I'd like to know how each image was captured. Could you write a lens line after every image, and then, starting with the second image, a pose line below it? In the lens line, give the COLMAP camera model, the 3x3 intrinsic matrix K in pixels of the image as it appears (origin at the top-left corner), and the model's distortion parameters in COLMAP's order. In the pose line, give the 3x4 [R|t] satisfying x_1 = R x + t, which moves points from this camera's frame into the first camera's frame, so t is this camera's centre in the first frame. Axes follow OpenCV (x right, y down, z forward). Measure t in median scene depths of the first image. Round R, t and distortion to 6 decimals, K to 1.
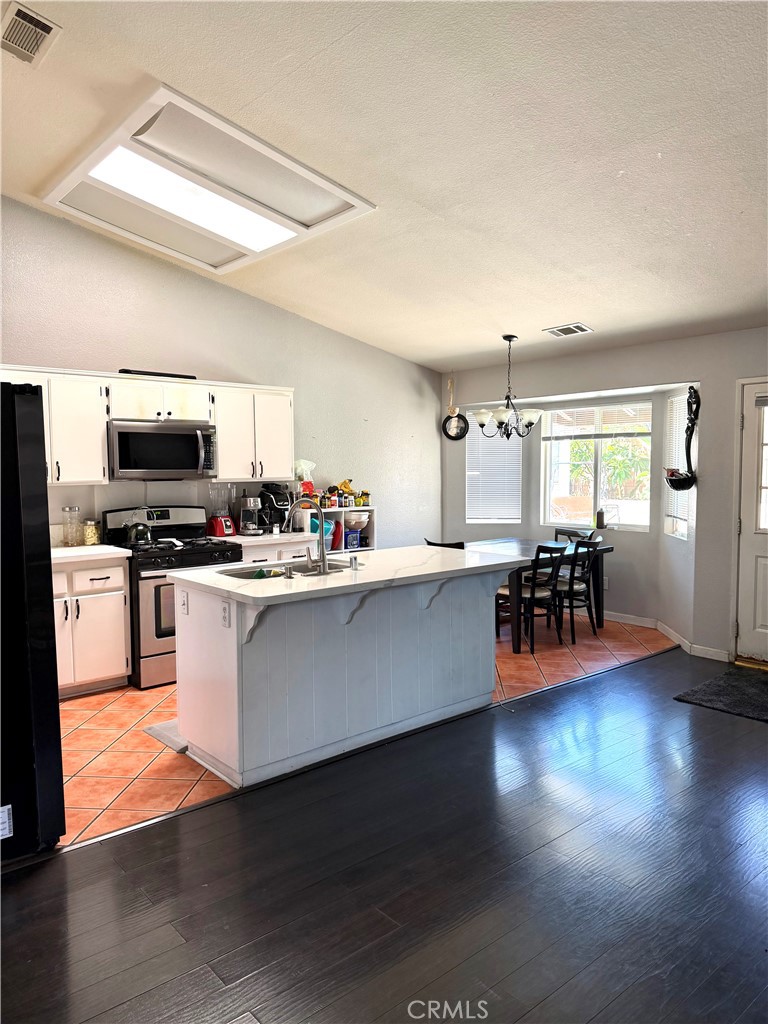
lens RADIAL K [[718.4, 0, 384.2], [0, 718.4, 513.1], [0, 0, 1]] dist [0.152476, -0.292902]
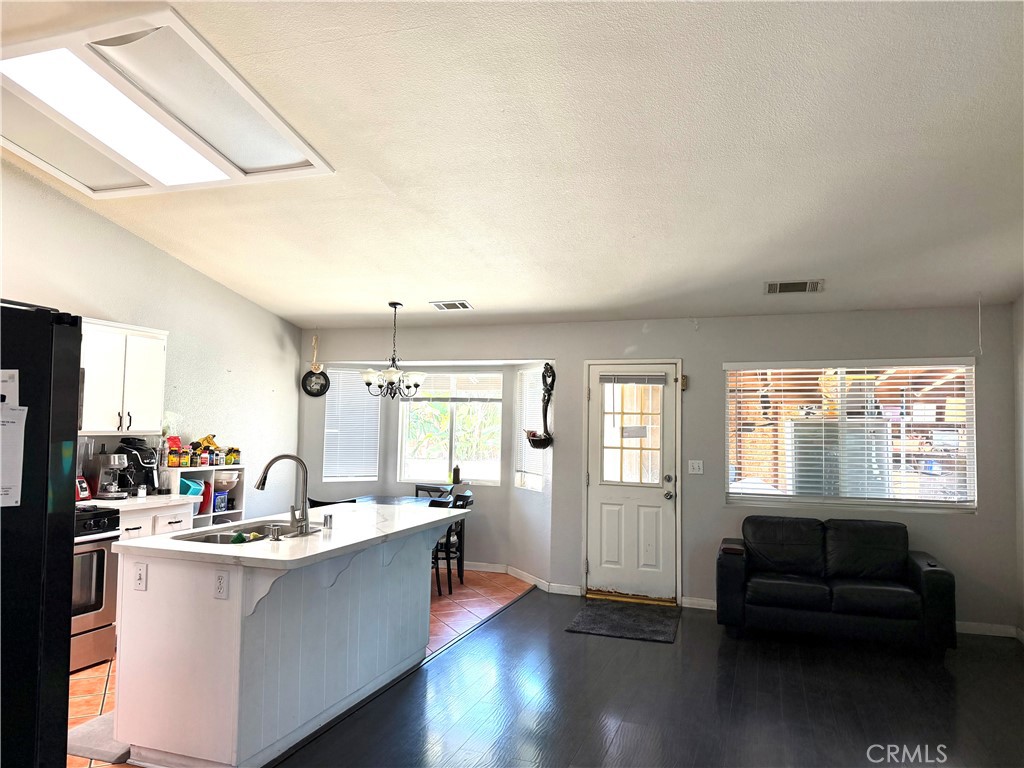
lens RADIAL K [[718.4, 0, 511.6], [0, 718.4, 385.3], [0, 0, 1]] dist [0.152476, -0.292902]
pose [[0.859985, 0.053776, 0.507477, -0.216671], [0.007939, 0.992902, -0.118669, 0.003894], [-0.510257, 0.106083, 0.853454, 0.018162]]
